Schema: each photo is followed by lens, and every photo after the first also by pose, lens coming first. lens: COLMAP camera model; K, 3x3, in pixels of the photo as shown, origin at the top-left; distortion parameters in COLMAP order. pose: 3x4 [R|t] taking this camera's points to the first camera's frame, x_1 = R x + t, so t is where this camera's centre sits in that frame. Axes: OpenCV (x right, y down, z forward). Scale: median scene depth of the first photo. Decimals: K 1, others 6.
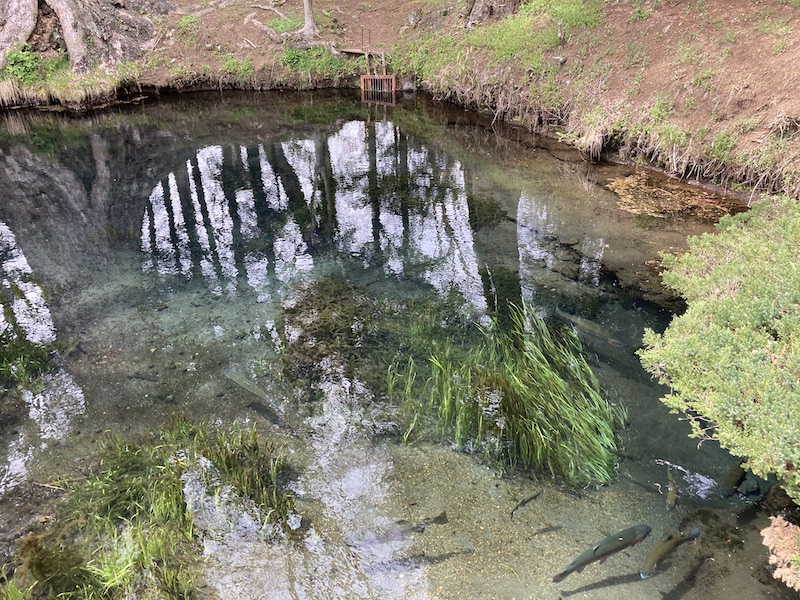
lens RADIAL K [[645.9, 0, 400.0], [0, 645.9, 300.0], [0, 0, 1]] dist [-0.000474, -0.006002]
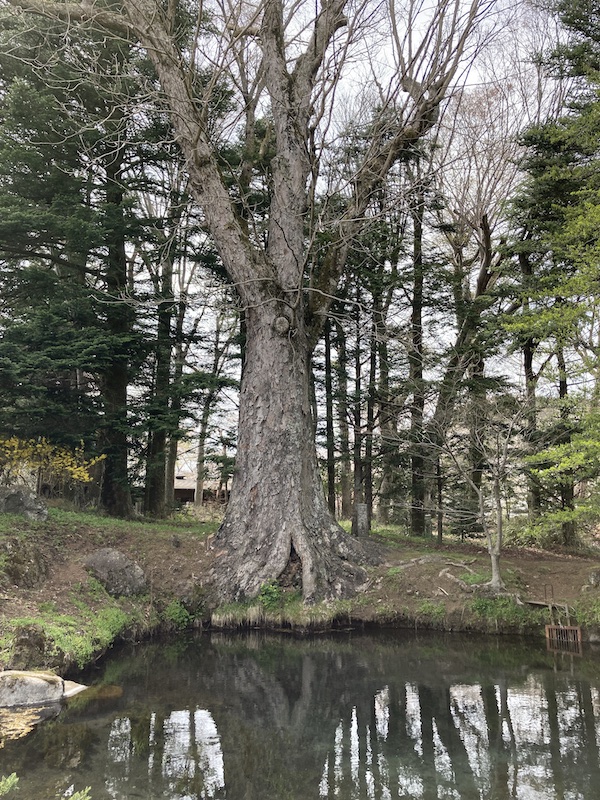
lens RADIAL K [[627.2, 0, 296.4], [0, 627.2, 399.7], [0, 0, 1]] dist [0.033838, -0.012598]
pose [[0.922810, -0.060714, -0.380441, -0.018768], [-0.202648, 0.763354, -0.613372, 0.103749], [0.327651, 0.643121, 0.692127, -0.126774]]
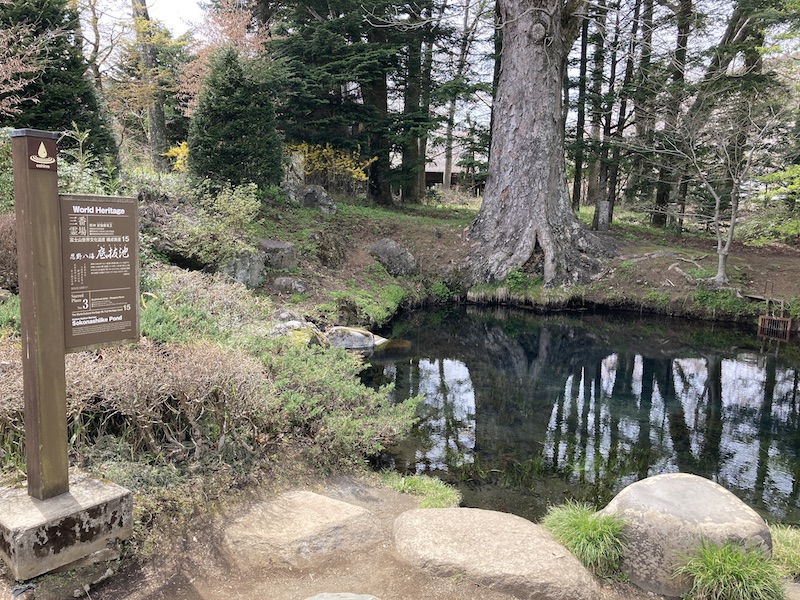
lens RADIAL K [[627.2, 0, 400.0], [0, 627.2, 300.0], [0, 0, 1]] dist [0.033838, -0.012598]
pose [[0.818449, 0.122638, -0.561338, 0.054488], [-0.310374, 0.916523, -0.252299, 0.153298], [0.483538, 0.380718, 0.788191, -0.323038]]
